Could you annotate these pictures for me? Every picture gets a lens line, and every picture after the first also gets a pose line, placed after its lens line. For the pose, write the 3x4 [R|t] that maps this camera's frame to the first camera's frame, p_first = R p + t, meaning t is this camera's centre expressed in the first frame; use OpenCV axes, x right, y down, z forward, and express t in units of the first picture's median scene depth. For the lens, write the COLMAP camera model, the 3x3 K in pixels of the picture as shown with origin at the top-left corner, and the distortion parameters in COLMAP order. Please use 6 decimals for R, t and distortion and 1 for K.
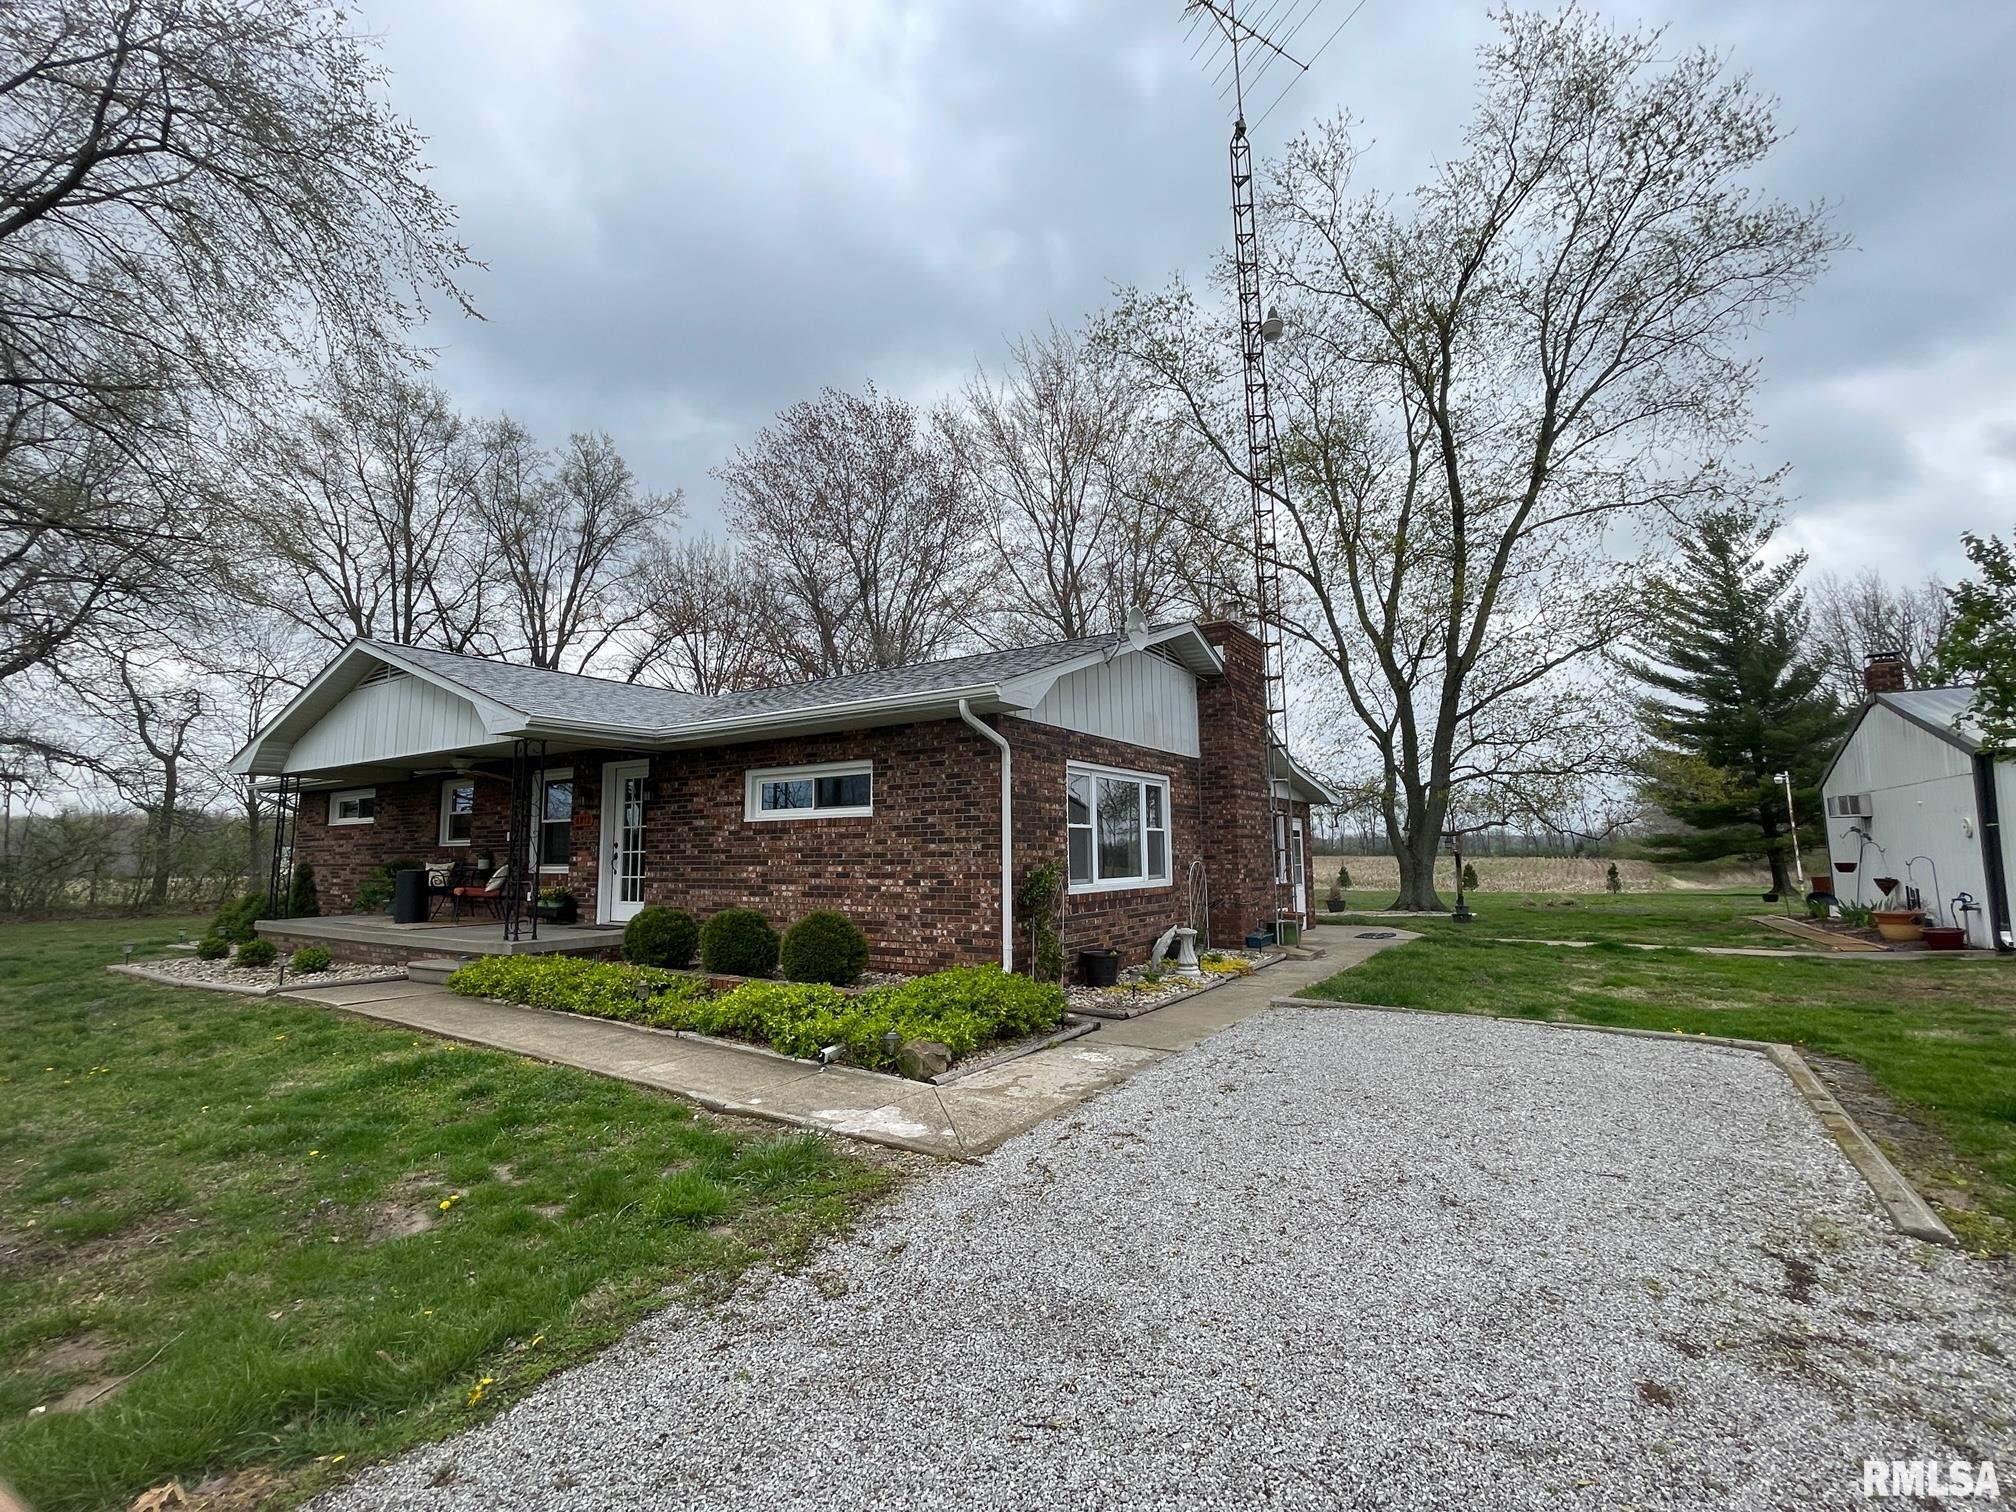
lens RADIAL K [[882.5, 0, 1008.0], [0, 882.5, 756.0], [0, 0, 1]] dist [0.000355, 0.000739]
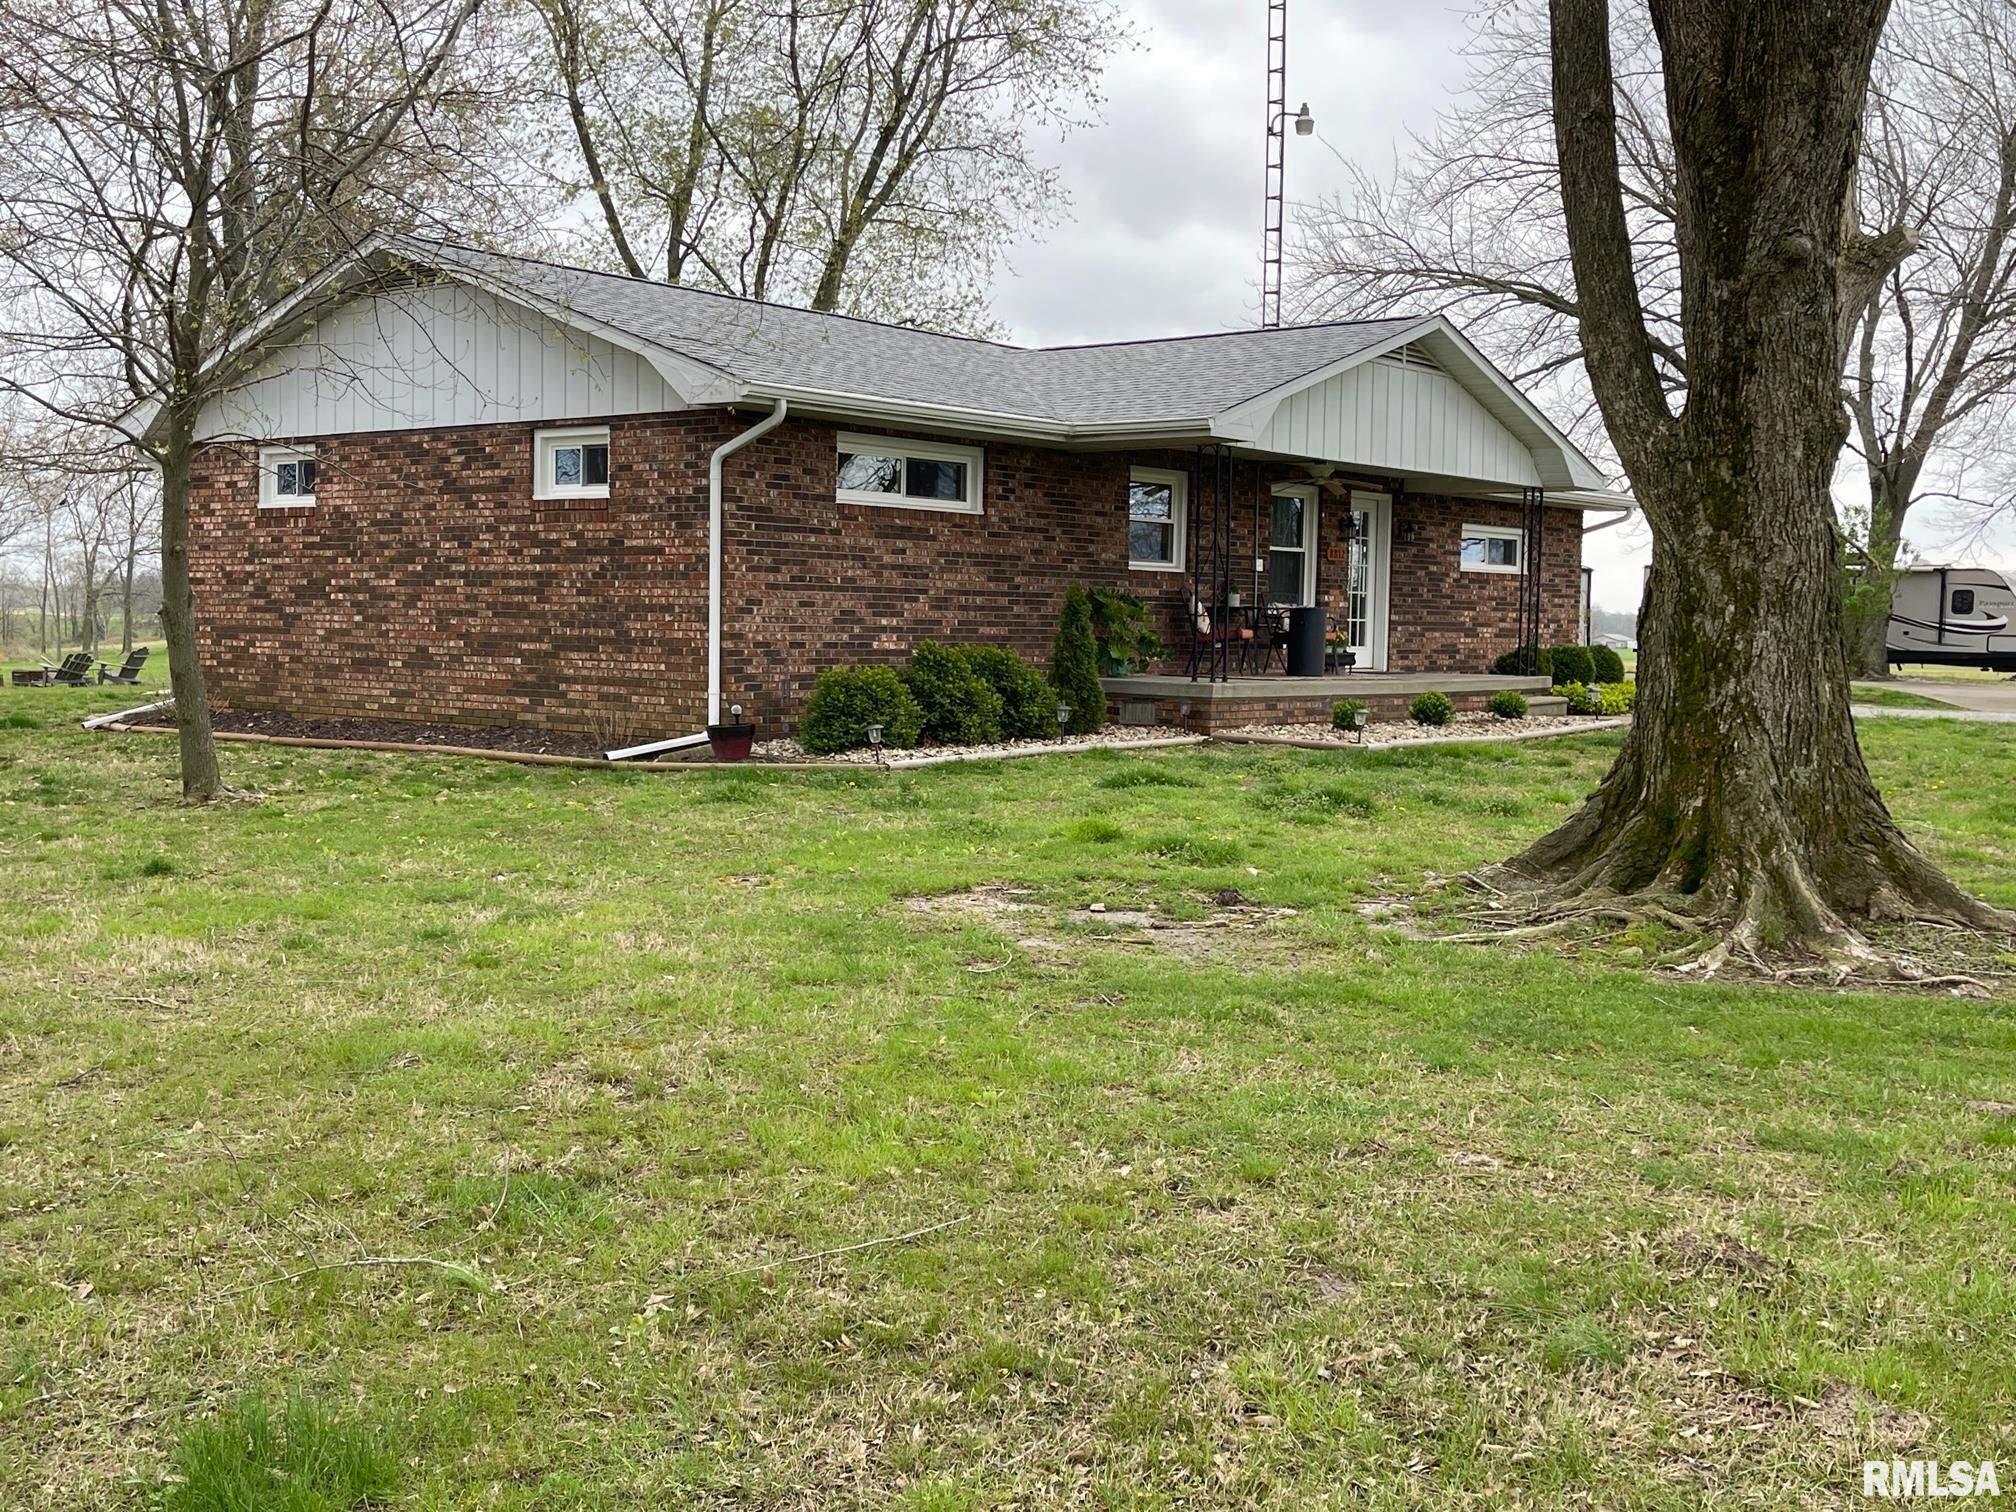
lens RADIAL K [[2126.4, 0, 1008.0], [0, 2126.4, 756.0], [0, 0, 1]] dist [0.187496, -0.002682]
pose [[0.104250, -0.049062, 0.993340, -3.104390], [-0.128894, 0.989693, 0.062409, 0.214071], [-0.986163, -0.134541, 0.096852, 1.299630]]
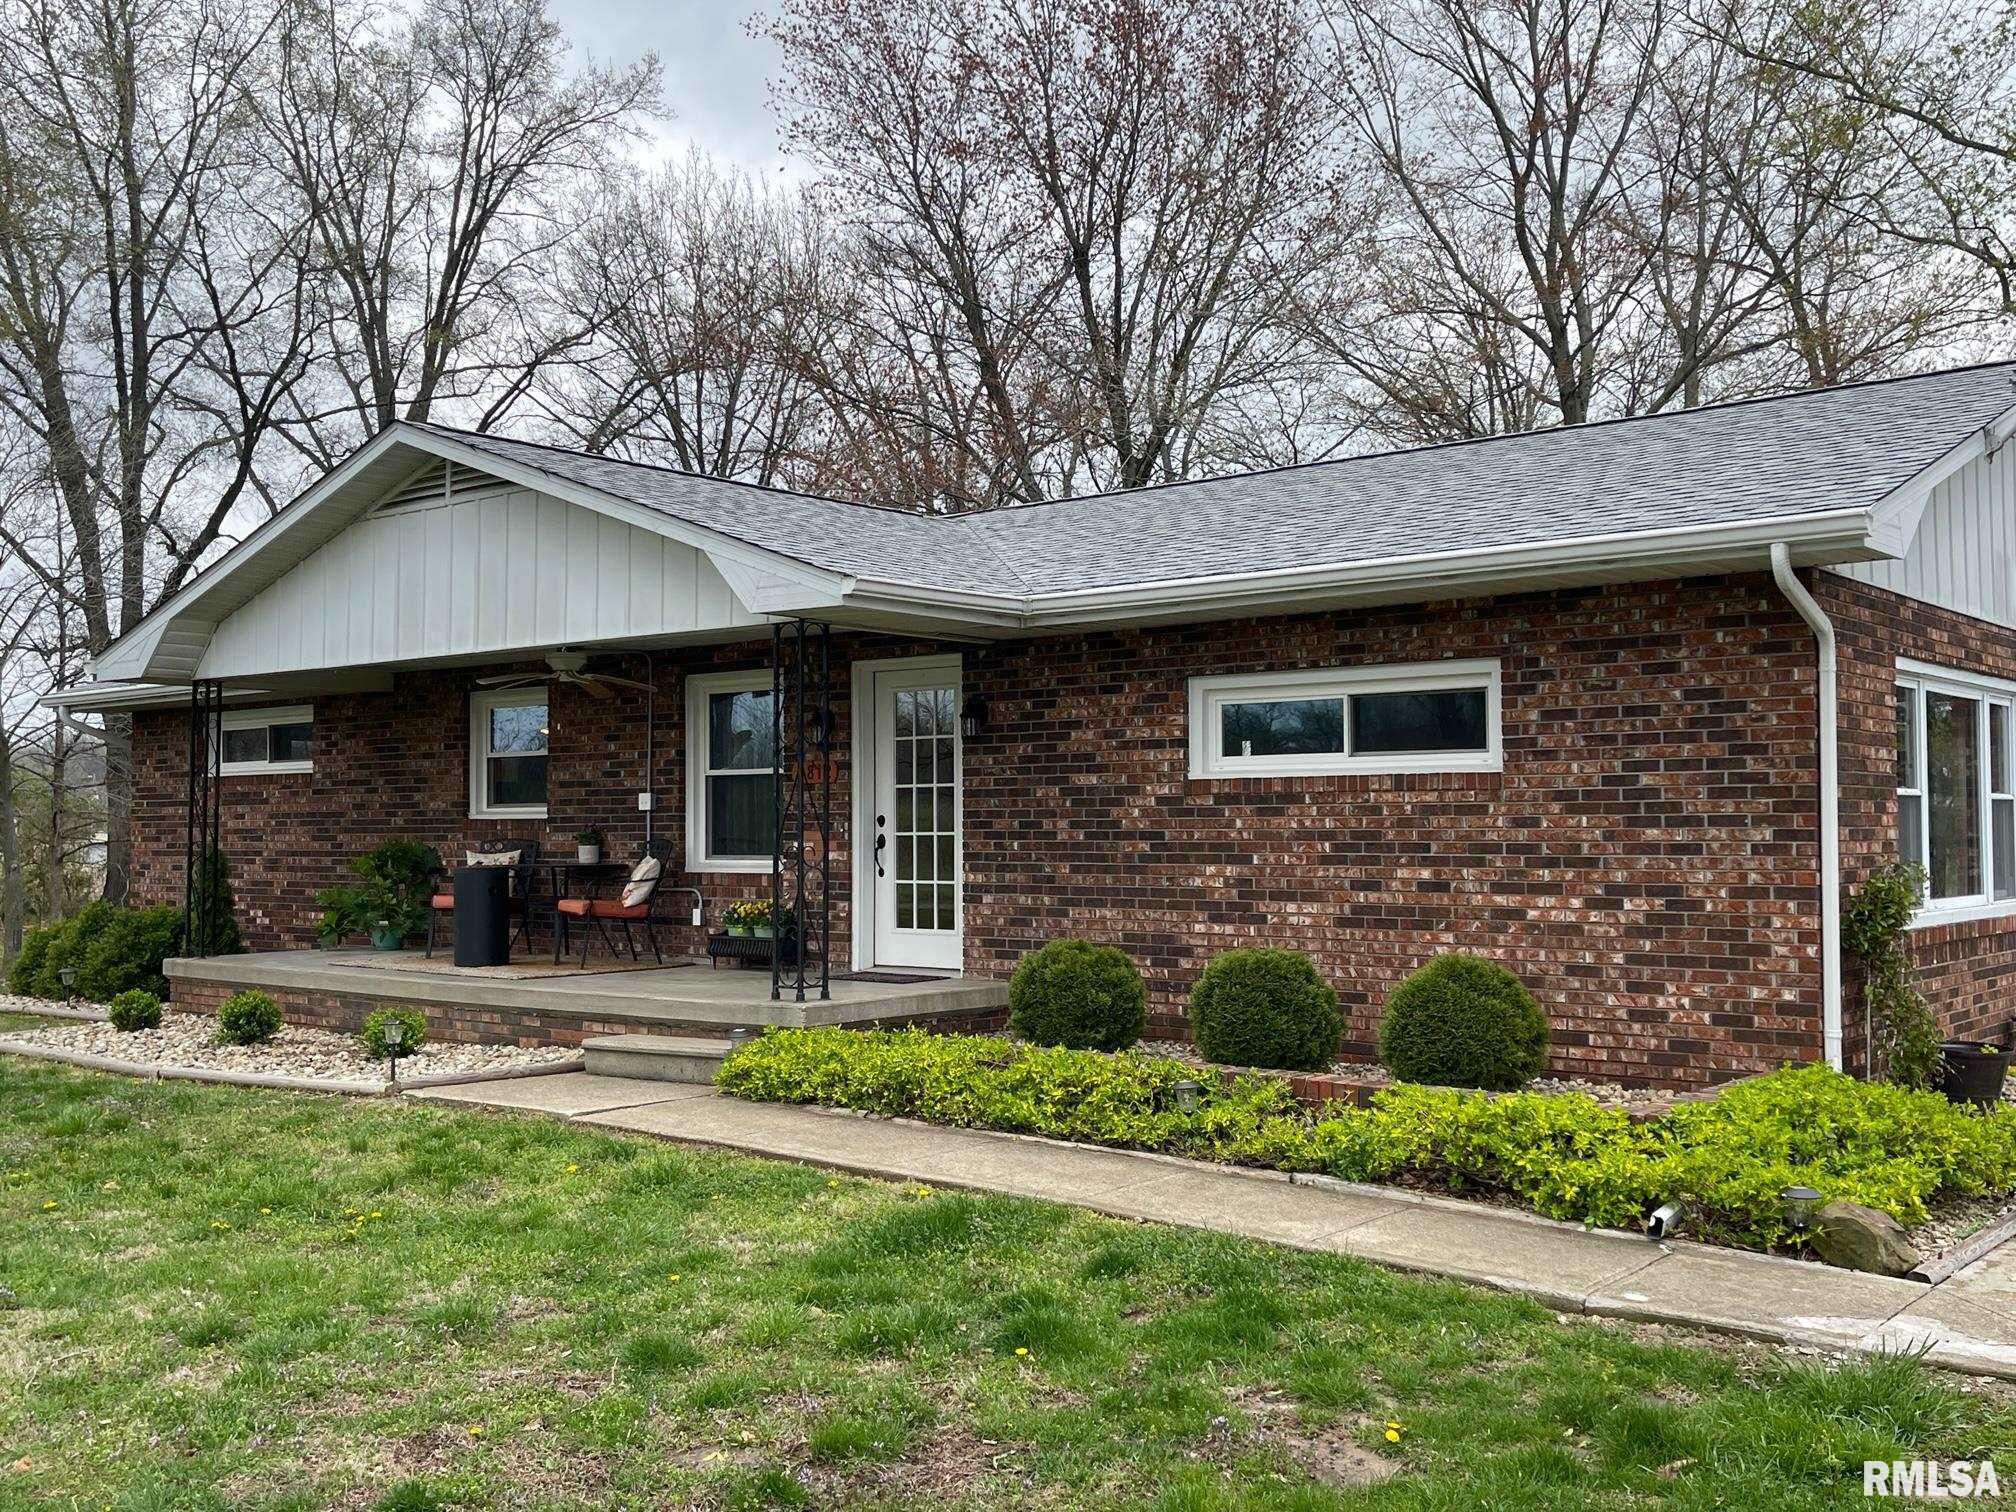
lens RADIAL K [[1935.4, 0, 997.3], [0, 1935.4, 752.6], [0, 0, 1]] dist [0.103121, -0.228940]
pose [[0.992644, 0.002736, -0.121036, -0.281735], [0.005849, 0.997493, 0.070516, -0.021156], [0.120925, -0.070706, 0.990140, -0.128923]]
